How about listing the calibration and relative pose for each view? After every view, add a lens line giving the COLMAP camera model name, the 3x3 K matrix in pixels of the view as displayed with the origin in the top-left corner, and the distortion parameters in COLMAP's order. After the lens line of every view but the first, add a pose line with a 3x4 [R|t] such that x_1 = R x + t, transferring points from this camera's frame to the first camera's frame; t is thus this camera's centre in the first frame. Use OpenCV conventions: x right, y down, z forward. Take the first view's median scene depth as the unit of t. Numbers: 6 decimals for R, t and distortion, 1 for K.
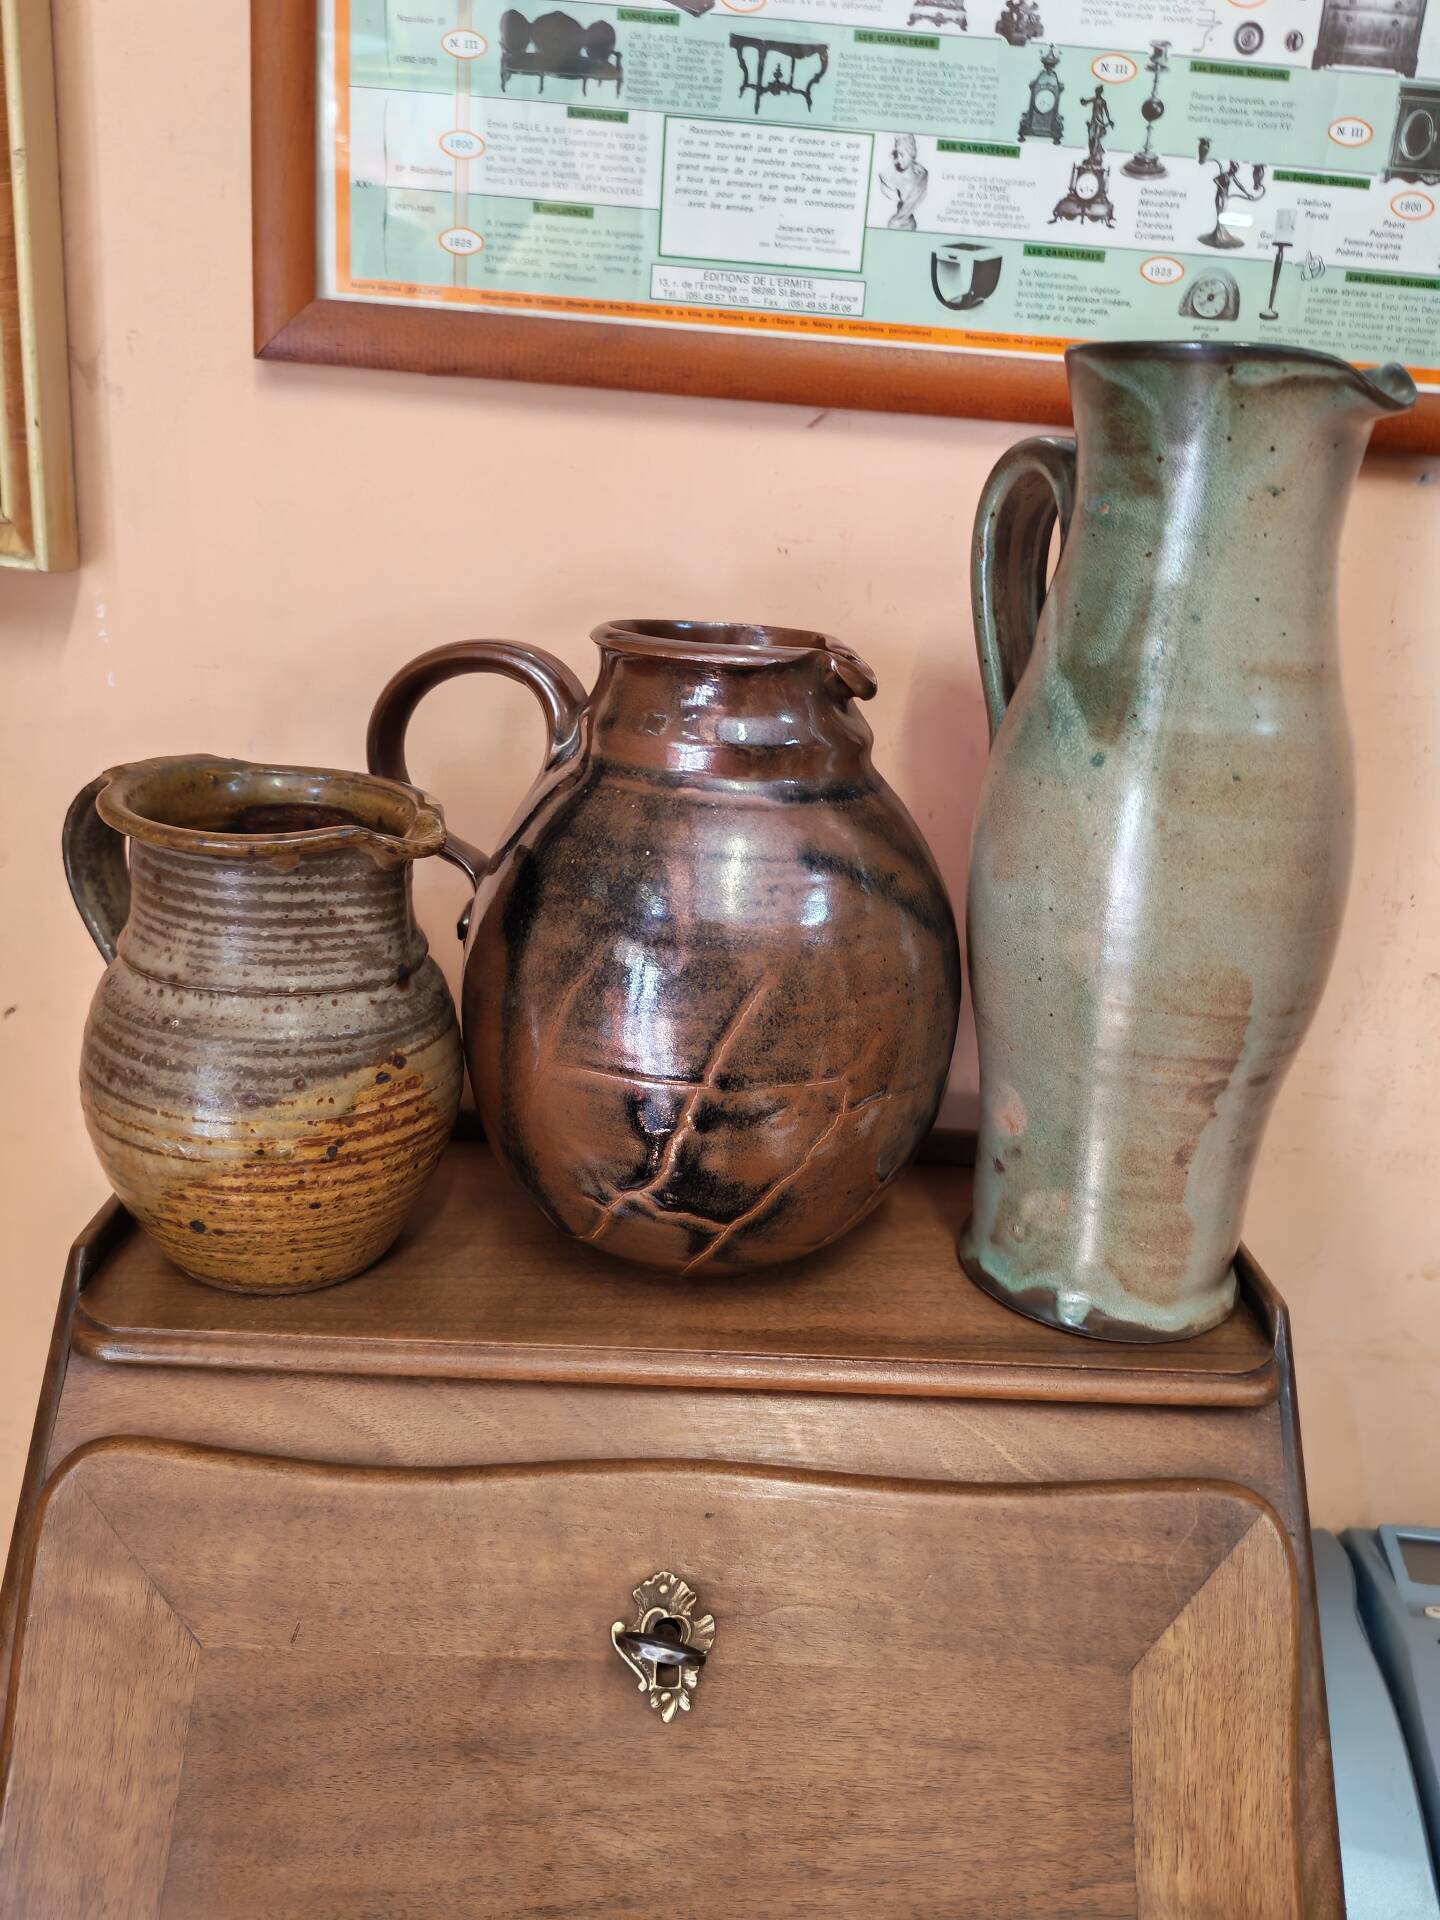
lens RADIAL K [[1480.1, 0, 724.7], [0, 1480.1, 1009.5], [0, 0, 1]] dist [0.032277, -0.042994]
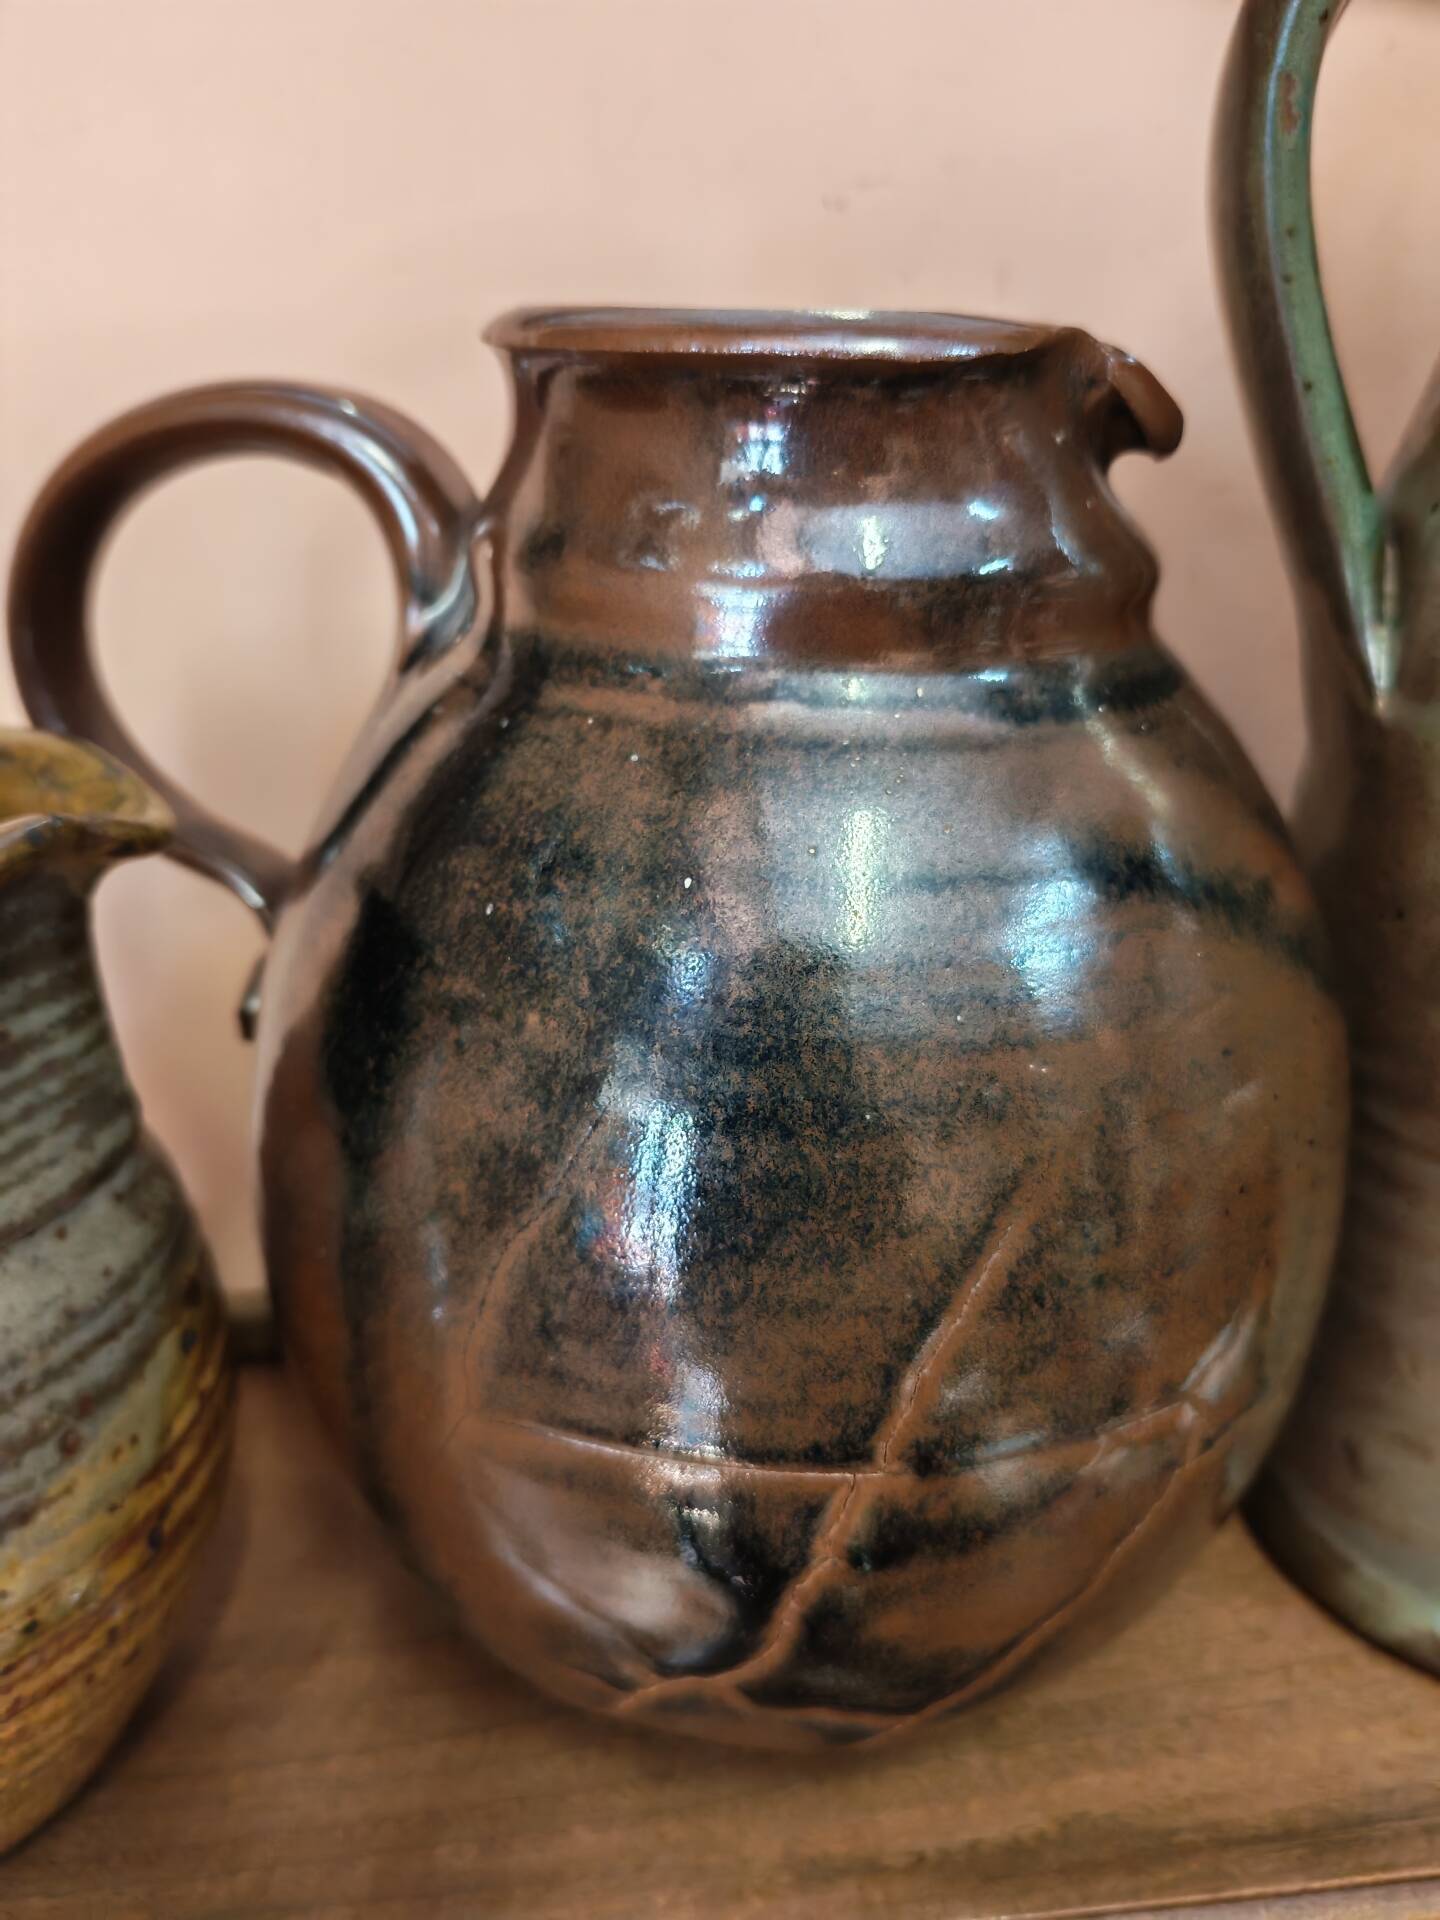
lens RADIAL K [[1596.0, 0, 722.2], [0, 1596.0, 1030.5], [0, 0, 1]] dist [0.000543, -0.003776]
pose [[0.995687, -0.072931, 0.057339, -0.064544], [0.067758, 0.993858, 0.087499, -0.096421], [-0.063368, -0.083237, 0.994513, 0.546905]]
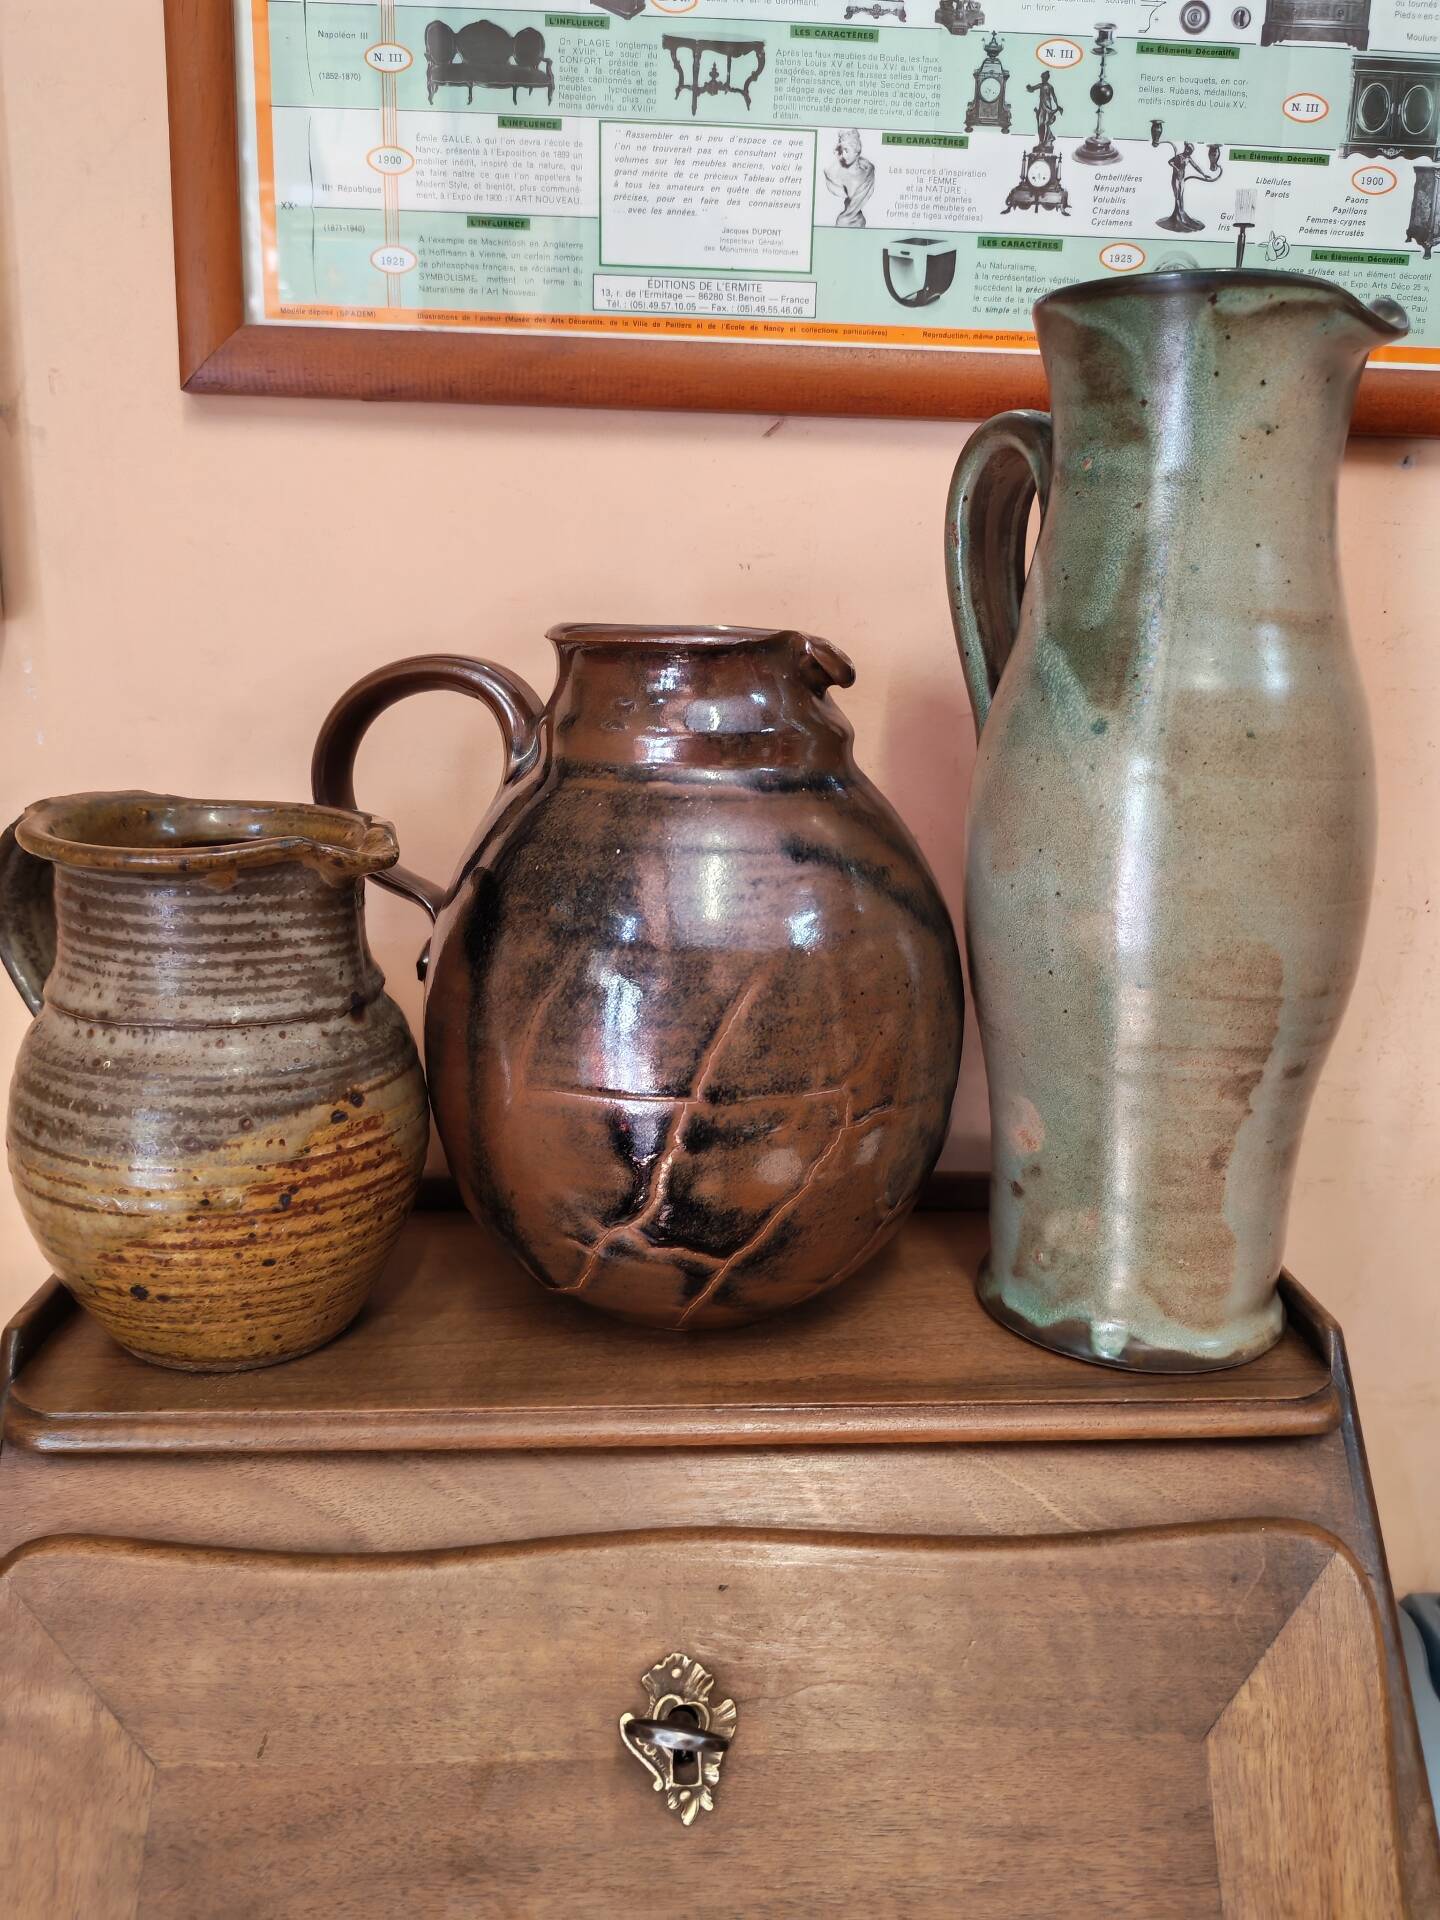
lens RADIAL K [[1509.0, 0, 721.0], [0, 1509.0, 1030.4], [0, 0, 1]] dist [0.023687, -0.040537]
pose [[0.998548, -0.052083, 0.013724, -0.006376], [0.052882, 0.996403, -0.066214, 0.064917], [-0.010226, 0.066843, 0.997711, 0.067832]]
